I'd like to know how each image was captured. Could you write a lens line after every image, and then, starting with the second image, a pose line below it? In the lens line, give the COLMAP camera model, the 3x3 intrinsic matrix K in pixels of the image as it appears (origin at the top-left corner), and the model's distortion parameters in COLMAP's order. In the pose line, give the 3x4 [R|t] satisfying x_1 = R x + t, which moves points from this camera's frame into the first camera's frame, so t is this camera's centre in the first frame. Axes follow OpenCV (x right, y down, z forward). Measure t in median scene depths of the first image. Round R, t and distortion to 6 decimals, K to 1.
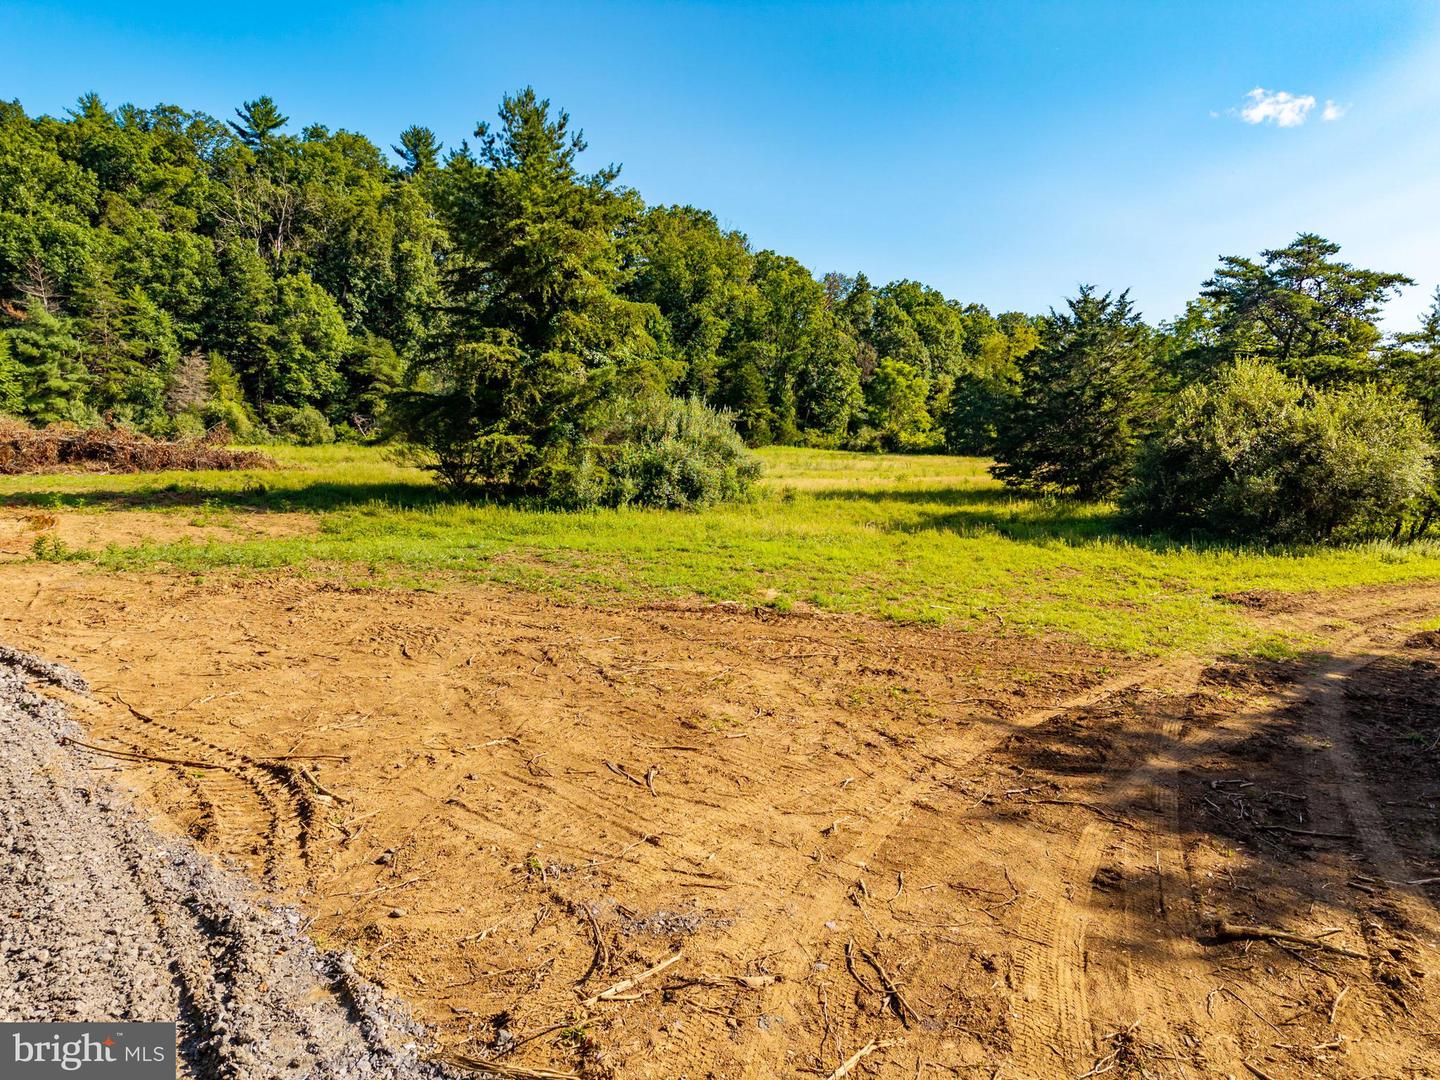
lens RADIAL K [[951.4, 0, 722.7], [0, 951.4, 538.8], [0, 0, 1]] dist [0.044571, -0.023706]
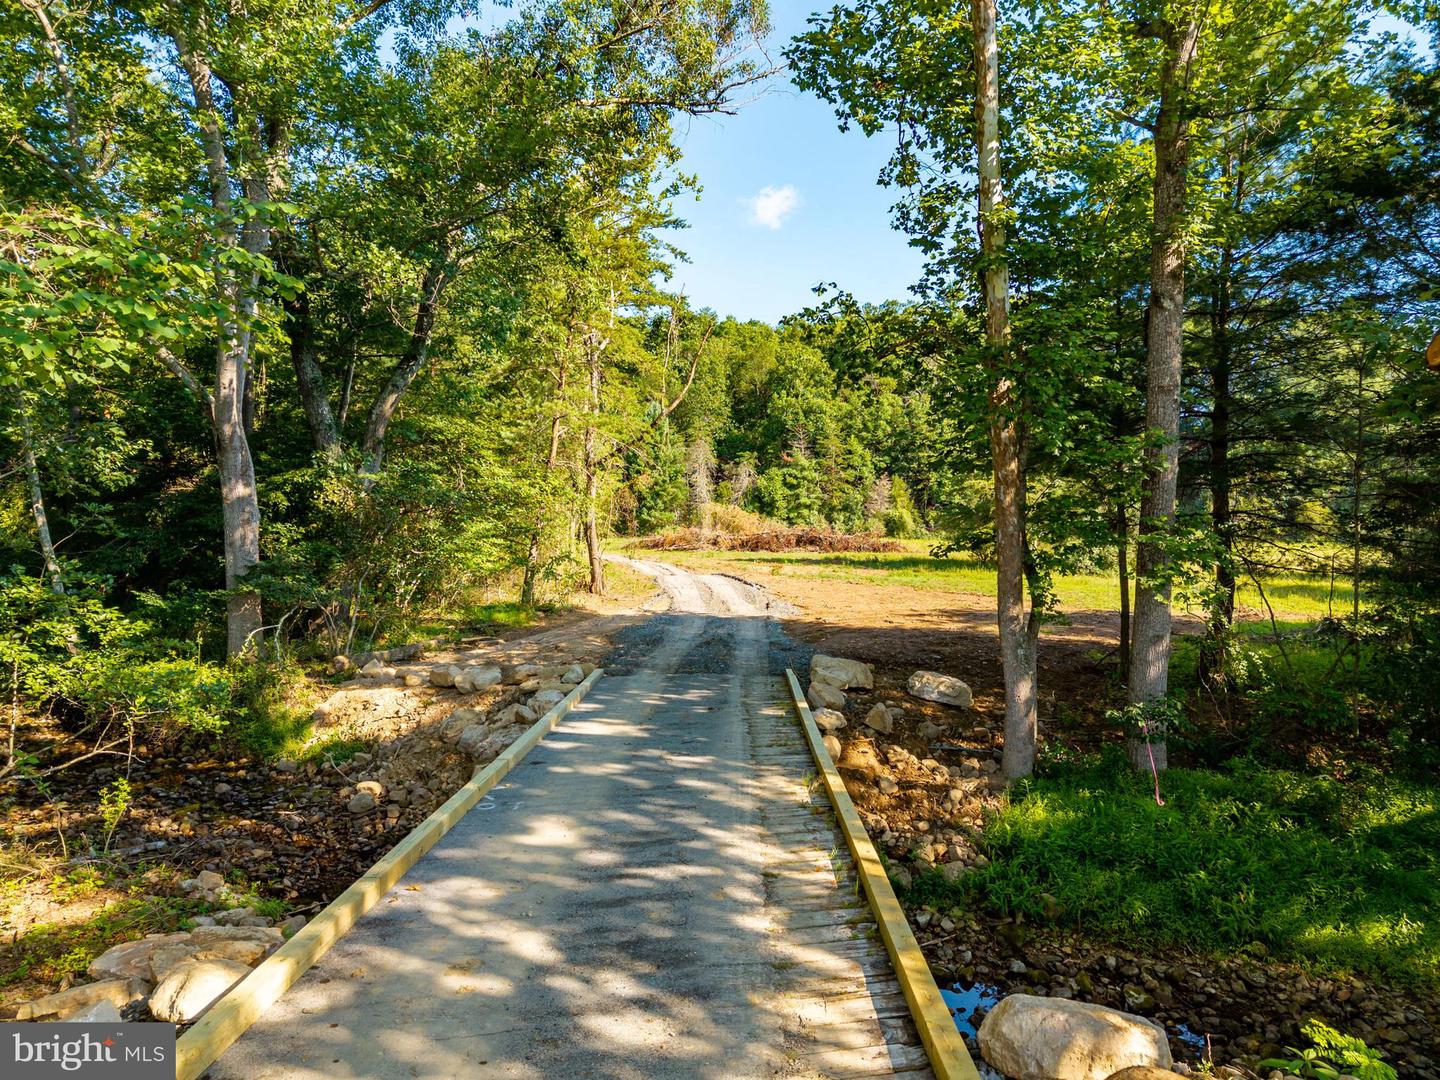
lens RADIAL K [[951.4, 0, 716.0], [0, 951.4, 536.6], [0, 0, 1]] dist [0.044571, -0.023706]
pose [[0.757046, 0.003818, -0.653351, 0.218838], [-0.073738, 0.994093, -0.079632, 0.033588], [0.649187, 0.108462, 0.752856, -0.261949]]
